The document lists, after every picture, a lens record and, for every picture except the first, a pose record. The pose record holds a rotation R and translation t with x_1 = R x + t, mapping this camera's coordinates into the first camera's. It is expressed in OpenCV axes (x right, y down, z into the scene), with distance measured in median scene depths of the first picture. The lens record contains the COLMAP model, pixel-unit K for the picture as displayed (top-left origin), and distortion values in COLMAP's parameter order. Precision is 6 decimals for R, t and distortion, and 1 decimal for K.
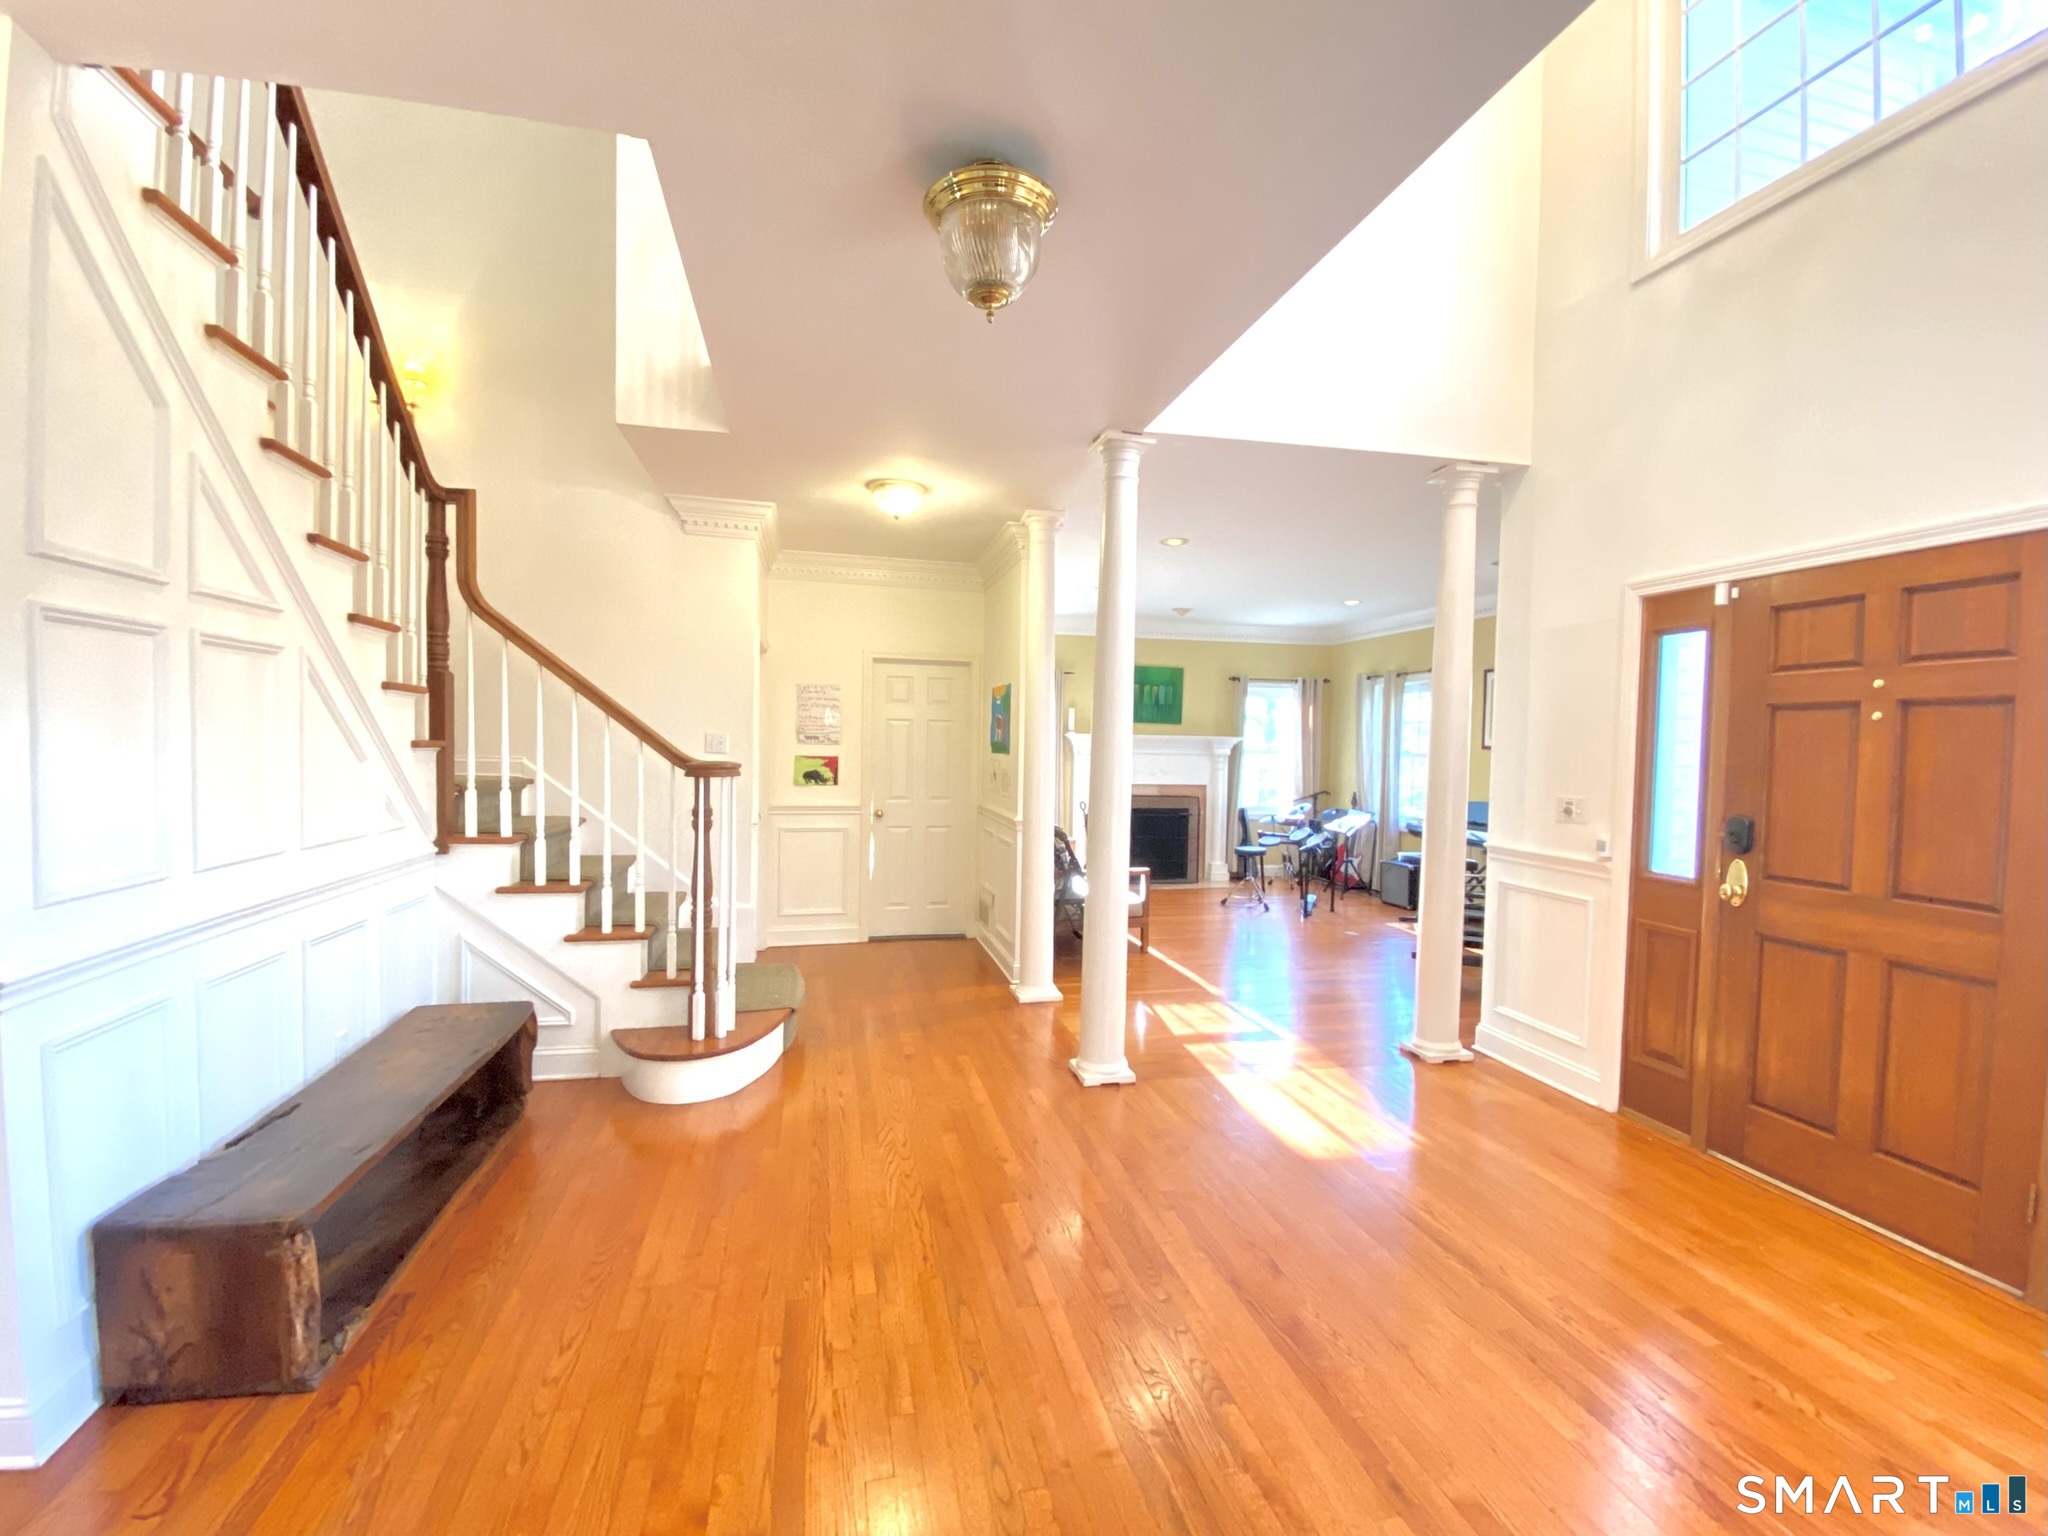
lens RADIAL K [[815.5, 0, 1016.4], [0, 815.5, 780.4], [0, 0, 1]] dist [0.021653, -0.021591]
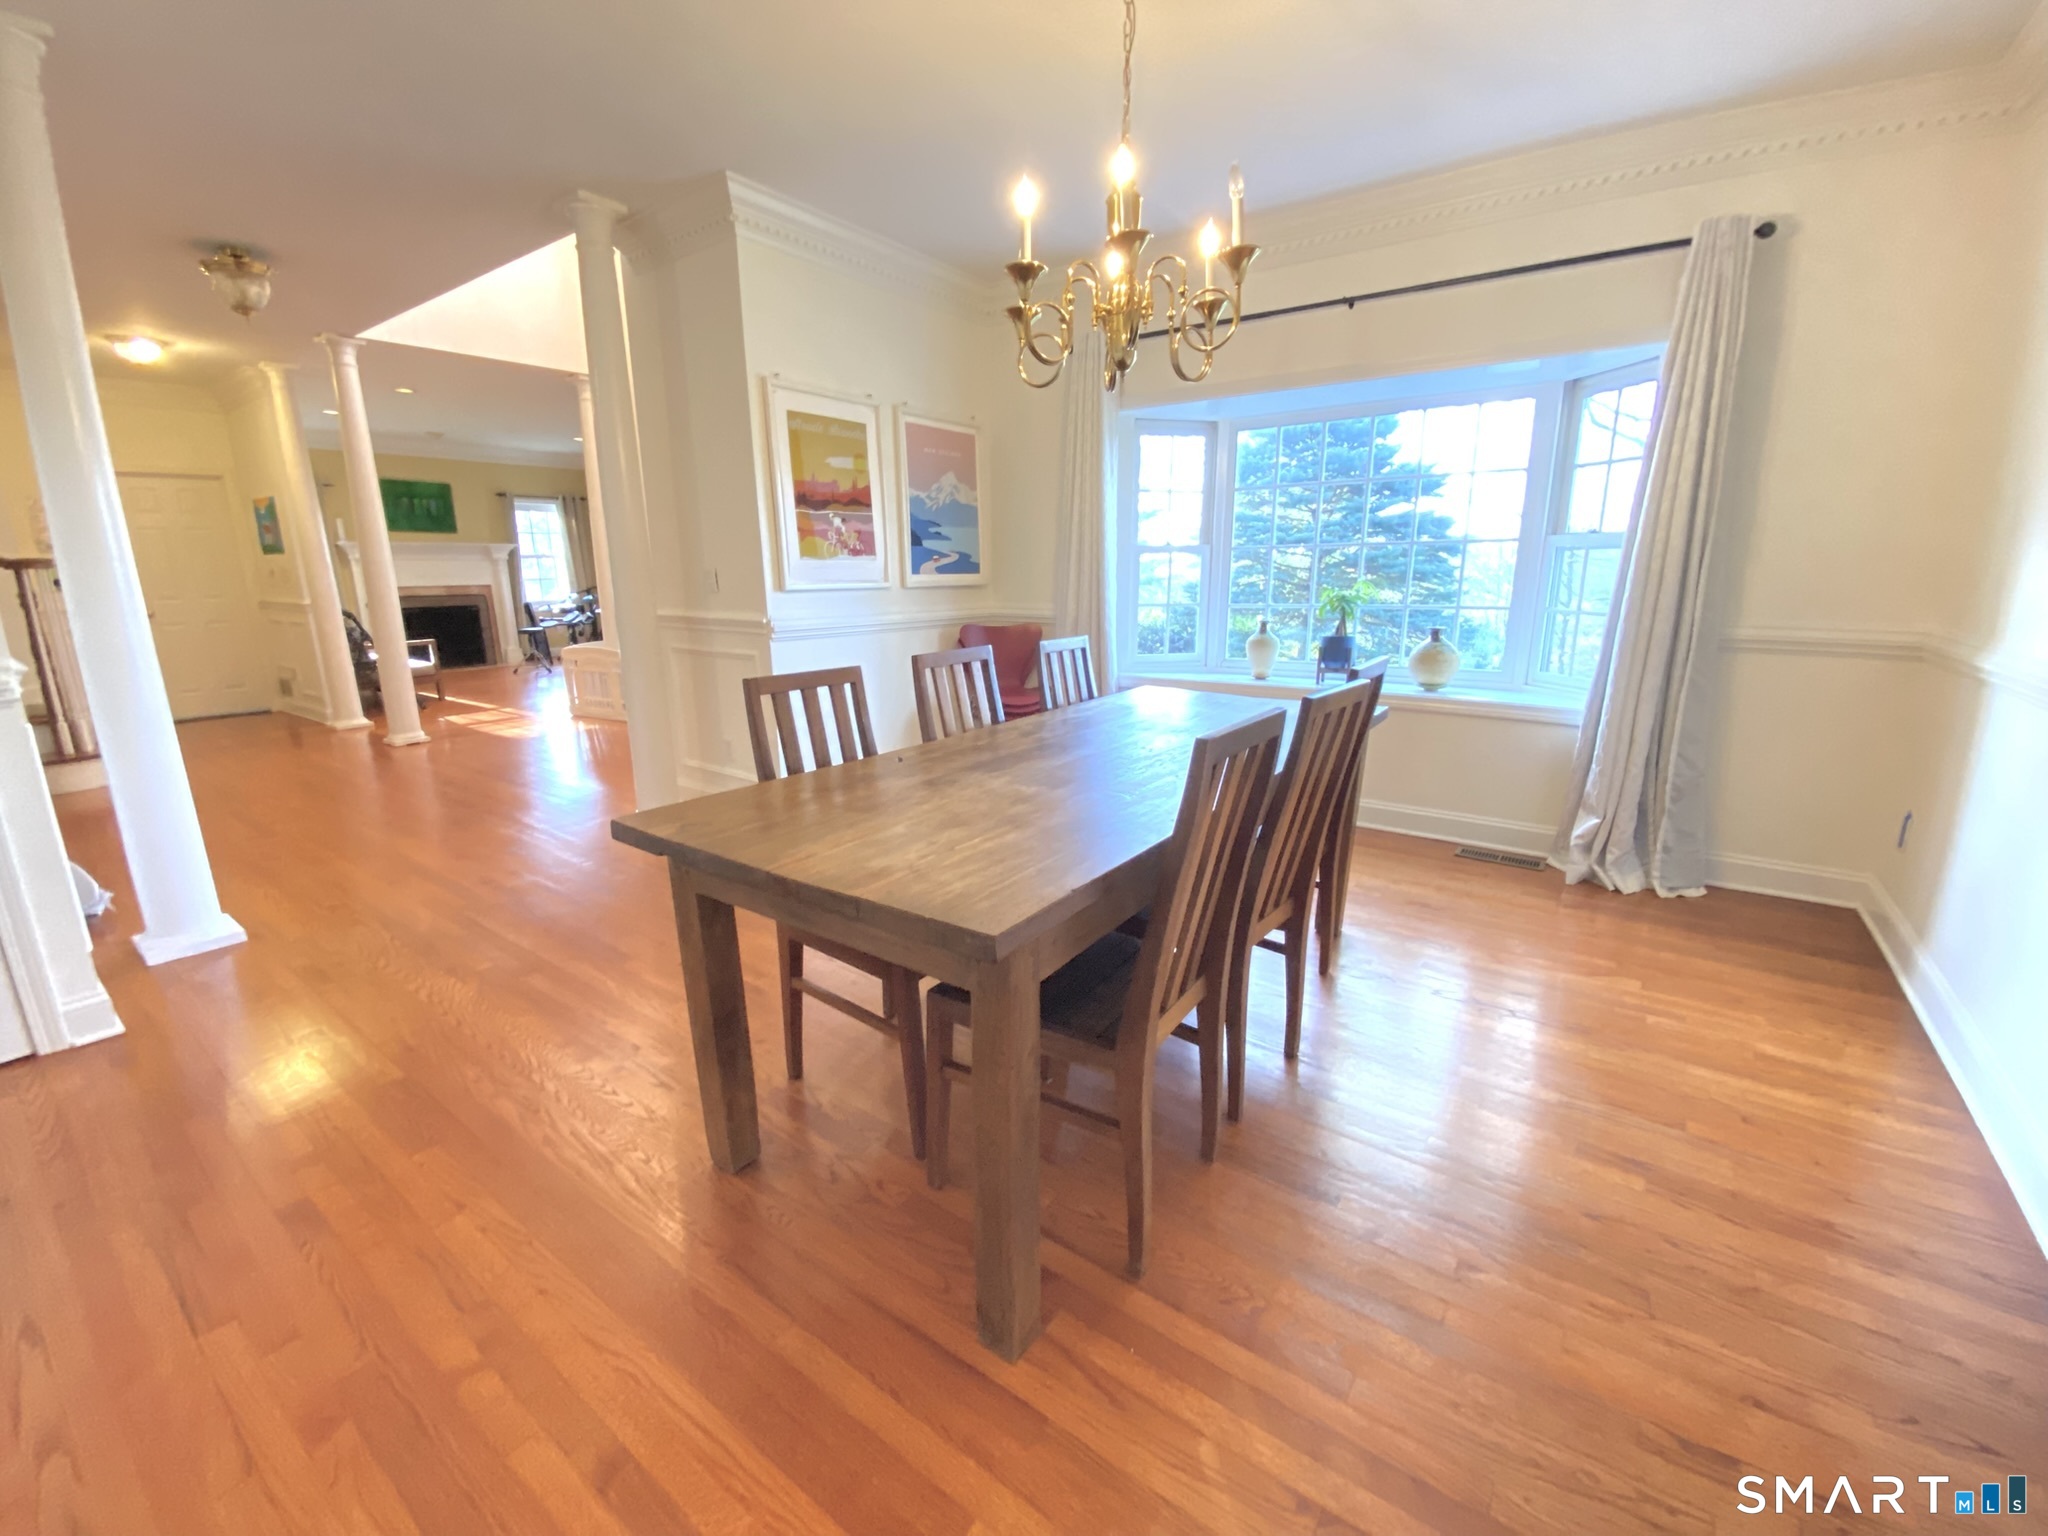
lens RADIAL K [[815.5, 0, 1016.4], [0, 815.5, 780.4], [0, 0, 1]] dist [0.021653, -0.021591]
pose [[0.743088, -0.185447, 0.642986, -0.040691], [0.043671, 0.972226, 0.229935, 0.061196], [-0.667768, -0.142783, 0.730547, -0.680454]]
